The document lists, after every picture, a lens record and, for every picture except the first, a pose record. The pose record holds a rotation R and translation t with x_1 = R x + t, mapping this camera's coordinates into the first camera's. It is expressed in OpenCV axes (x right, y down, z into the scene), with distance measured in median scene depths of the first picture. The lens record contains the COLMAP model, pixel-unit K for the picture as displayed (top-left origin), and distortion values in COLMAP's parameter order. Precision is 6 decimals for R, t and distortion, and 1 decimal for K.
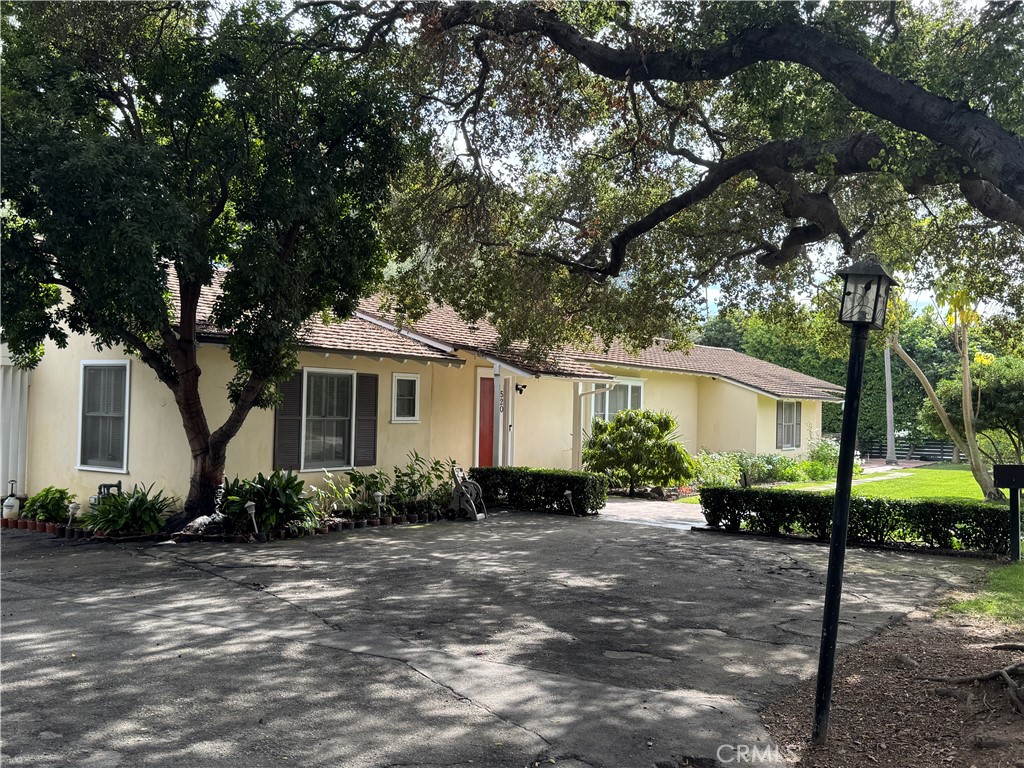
lens RADIAL K [[977.2, 0, 512.0], [0, 977.2, 384.0], [0, 0, 1]] dist [0.153866, -0.317732]
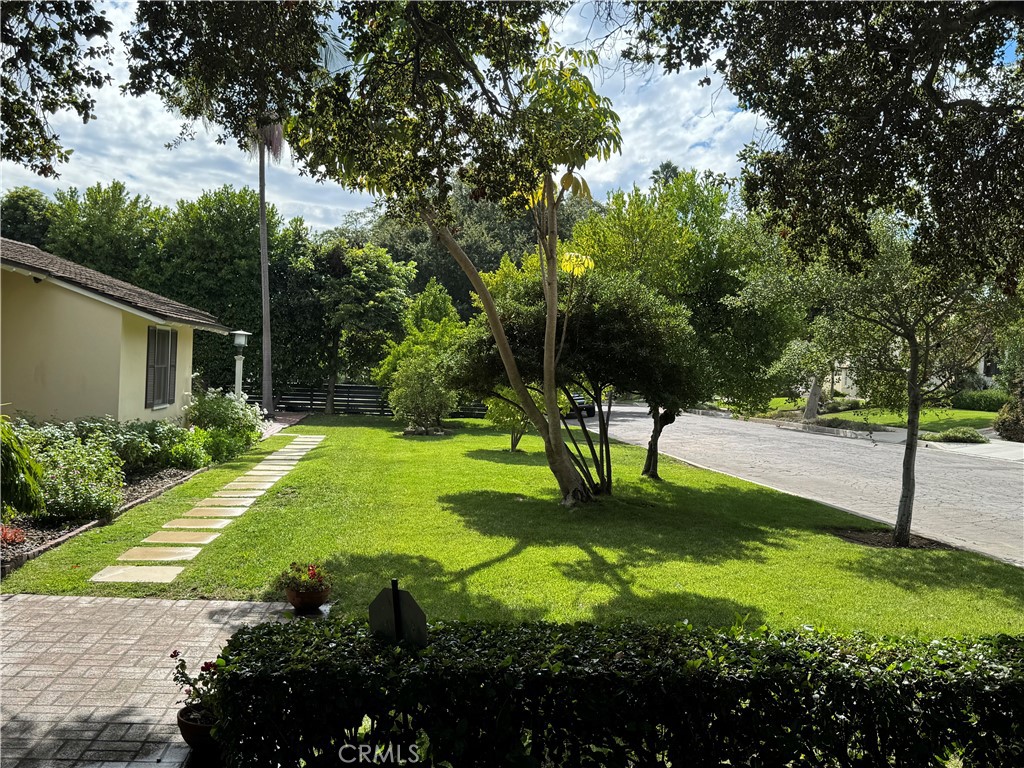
lens RADIAL K [[977.2, 0, 512.0], [0, 977.2, 384.0], [0, 0, 1]] dist [0.153866, -0.317732]
pose [[0.758167, 0.000754, 0.652060, 0.065274], [-0.042177, 0.997962, 0.047887, 0.018359], [-0.650694, -0.063809, 0.756654, 0.551423]]
